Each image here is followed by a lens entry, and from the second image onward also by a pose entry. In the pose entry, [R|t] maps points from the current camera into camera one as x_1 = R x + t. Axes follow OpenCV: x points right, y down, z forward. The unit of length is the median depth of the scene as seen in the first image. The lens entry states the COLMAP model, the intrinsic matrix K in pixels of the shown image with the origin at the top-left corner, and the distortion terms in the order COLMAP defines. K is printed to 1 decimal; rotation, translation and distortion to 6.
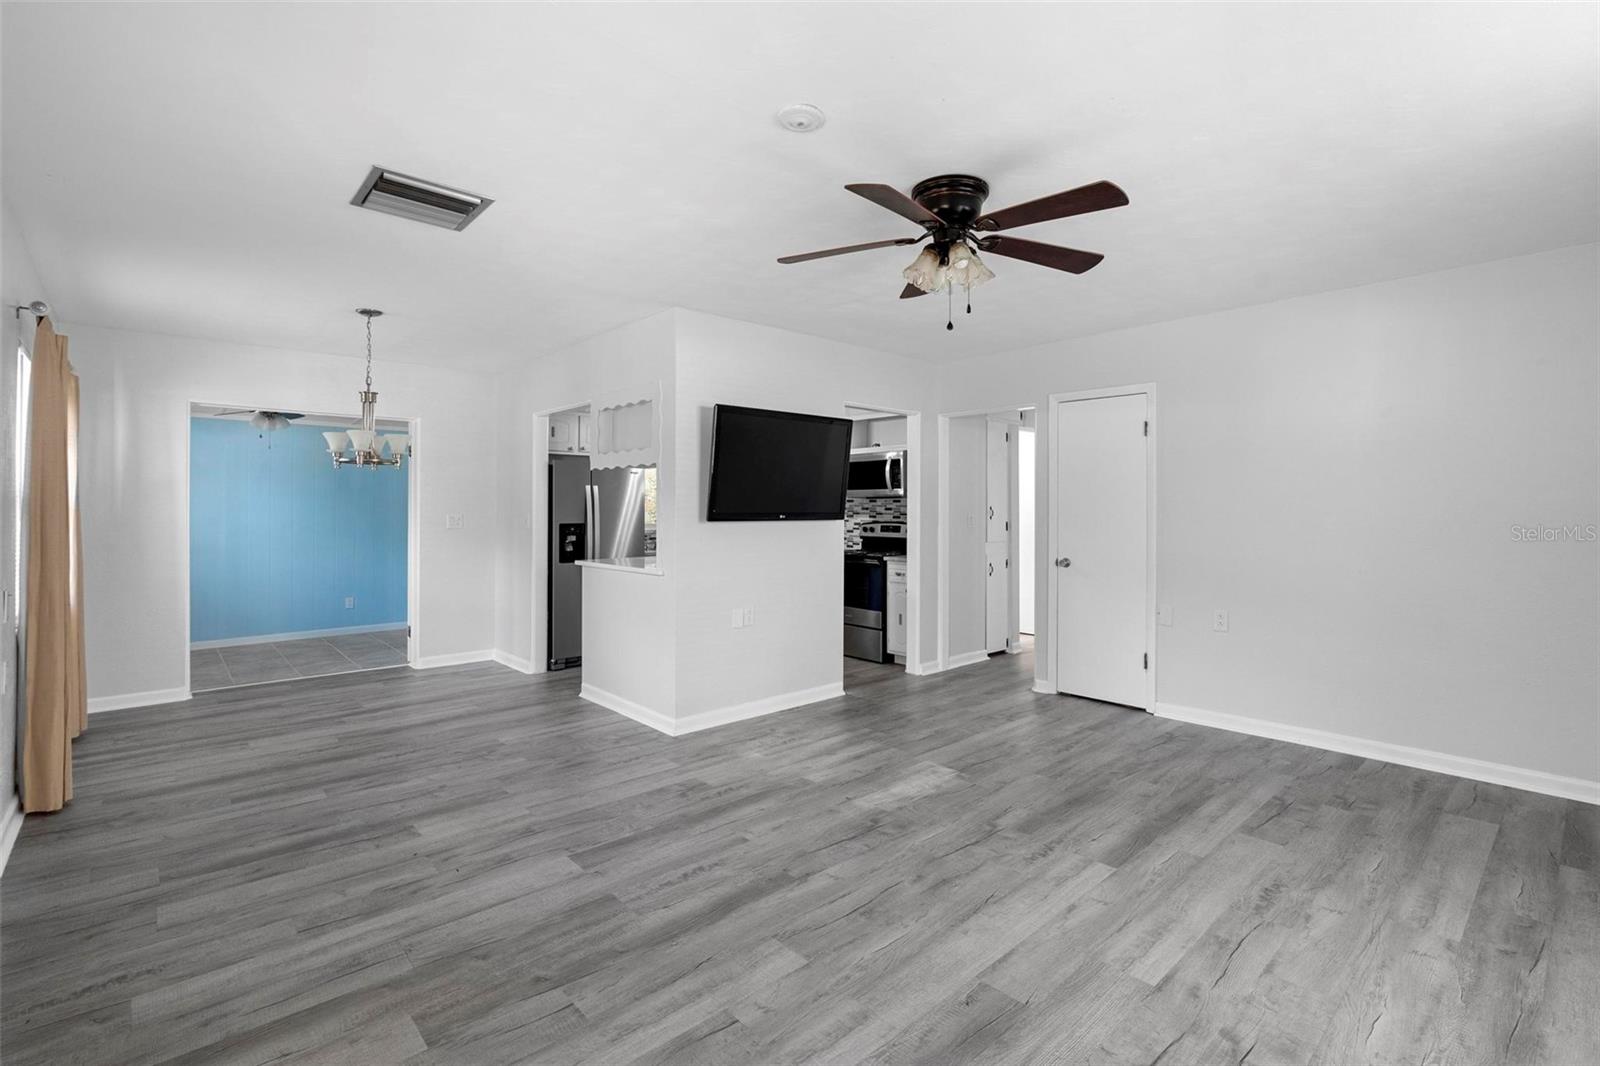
lens RADIAL K [[728.8, 0, 791.2], [0, 728.8, 509.3], [0, 0, 1]] dist [-0.005348, 0.000676]
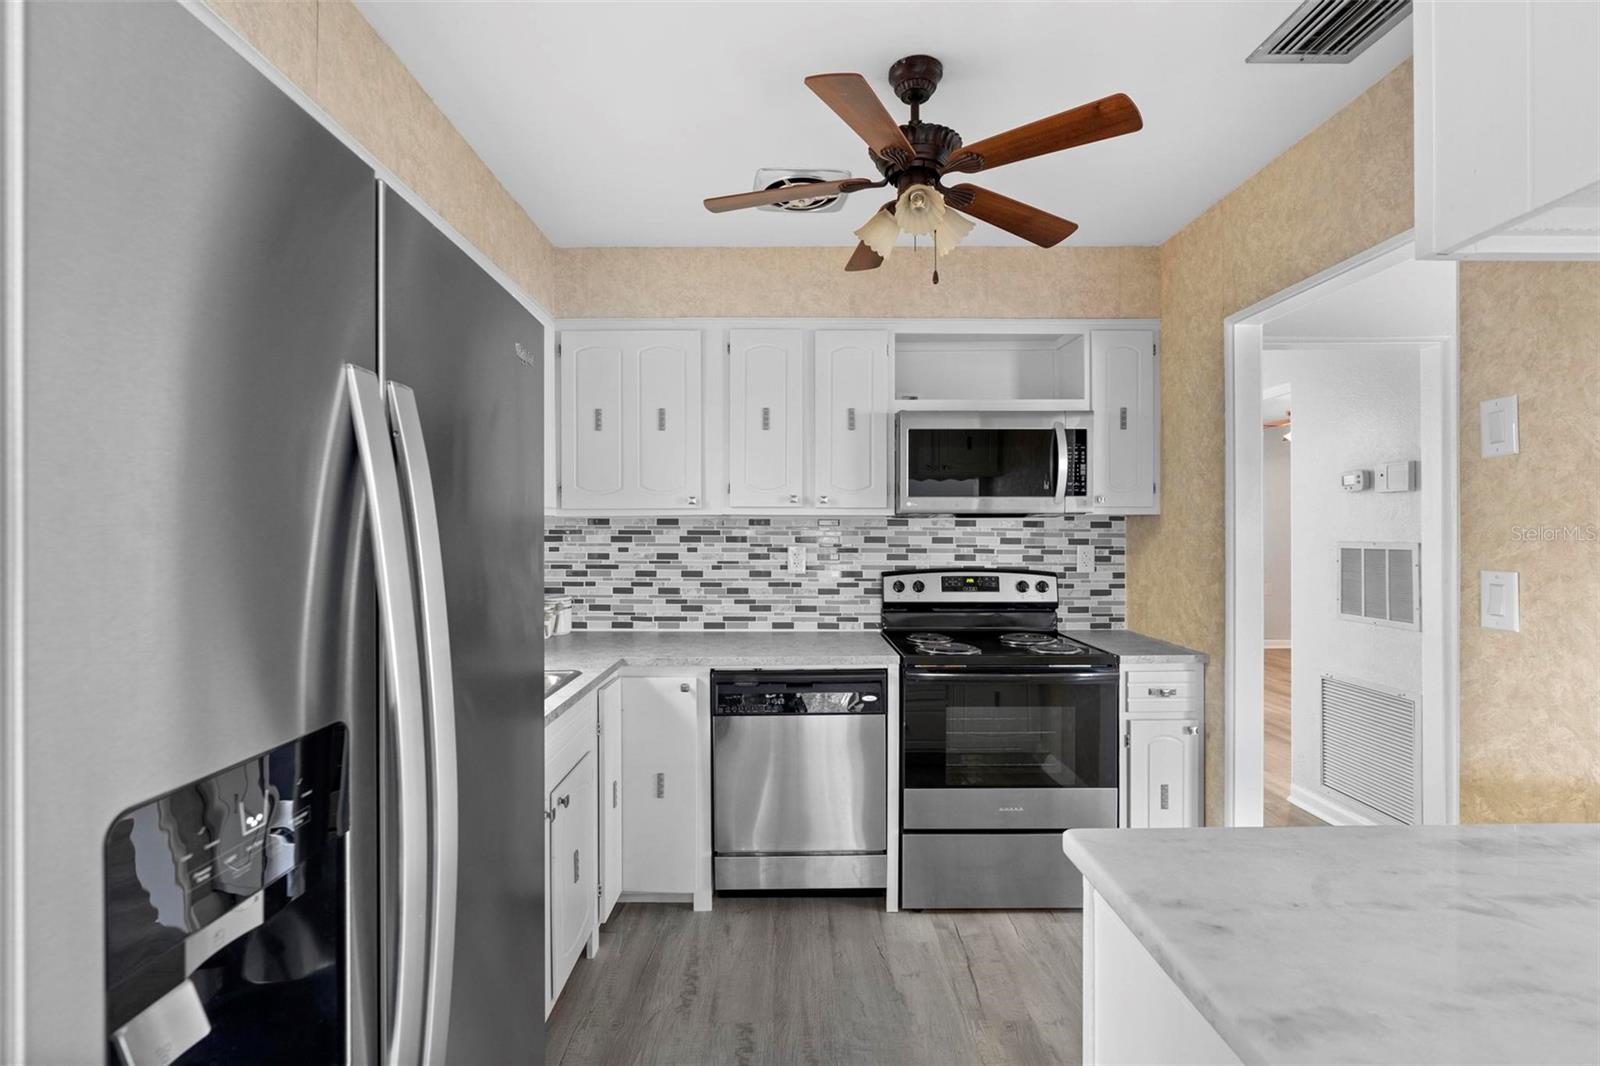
lens RADIAL K [[730.6, 0, 797.3], [0, 730.6, 530.0], [0, 0, 1]] dist [-0.007018, 0.000473]
pose [[0.658533, -0.001454, 0.752550, -0.573432], [0.003679, 0.999992, -0.001288, -0.012626], [-0.752543, 0.003617, 0.658534, 1.588064]]
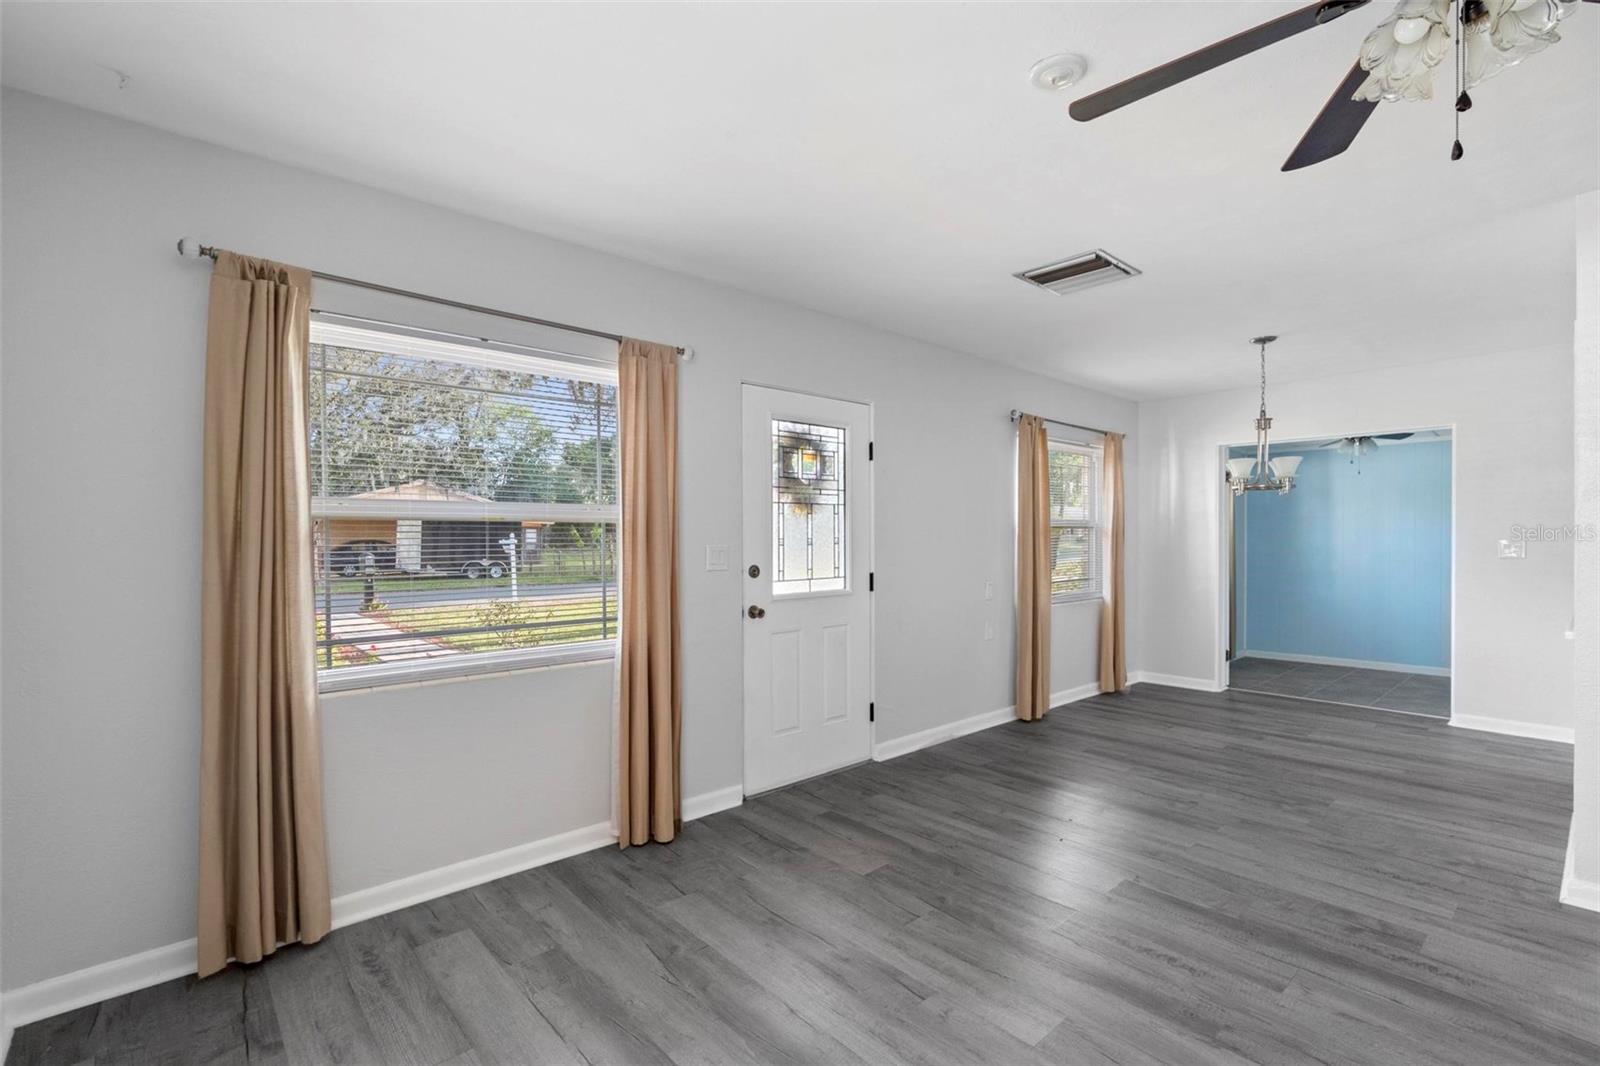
lens RADIAL K [[725.7, 0, 797.1], [0, 725.7, 544.3], [0, 0, 1]] dist [-0.001732, 0.001168]
pose [[-0.000181, 0.008636, -0.999963, 0.562654], [0.003632, 0.999956, 0.008635, 0.003840], [0.999993, -0.003631, -0.000213, 0.450308]]
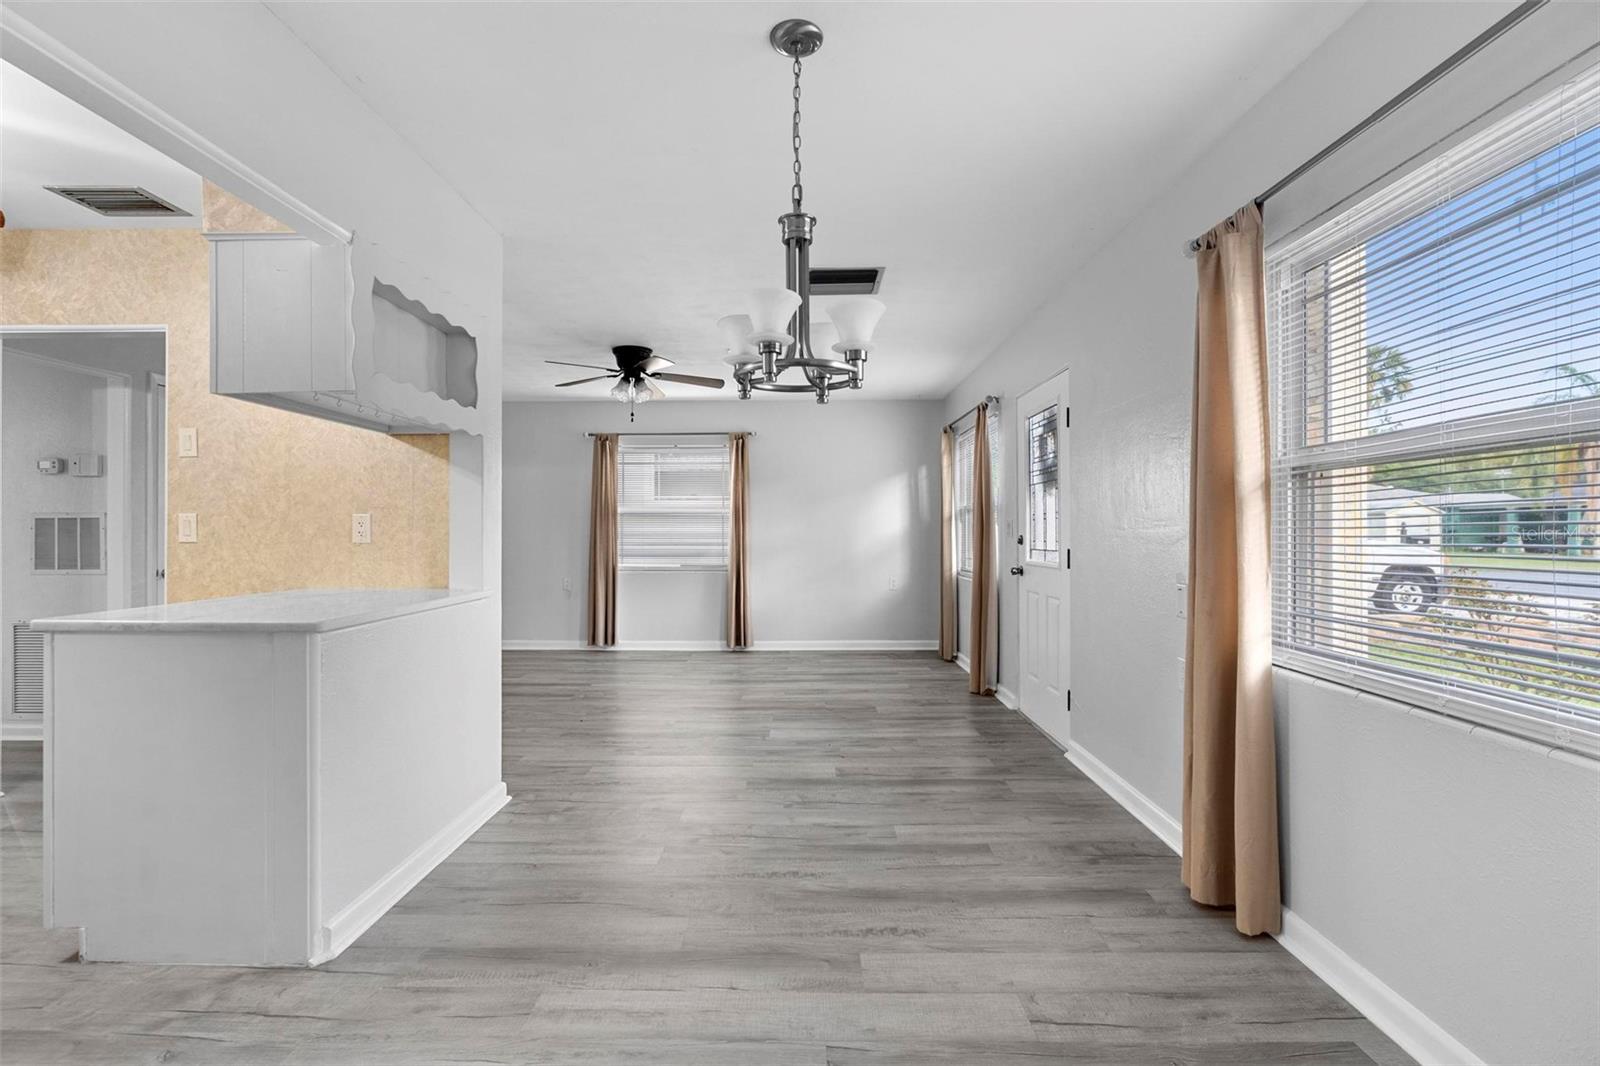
lens RADIAL K [[730.6, 0, 797.3], [0, 730.6, 530.0], [0, 0, 1]] dist [-0.007018, 0.000473]
pose [[-0.738418, 0.001901, 0.674340, -1.139883], [0.000180, 0.999997, -0.002623, 0.036714], [-0.674343, -0.001815, -0.738416, 1.718209]]
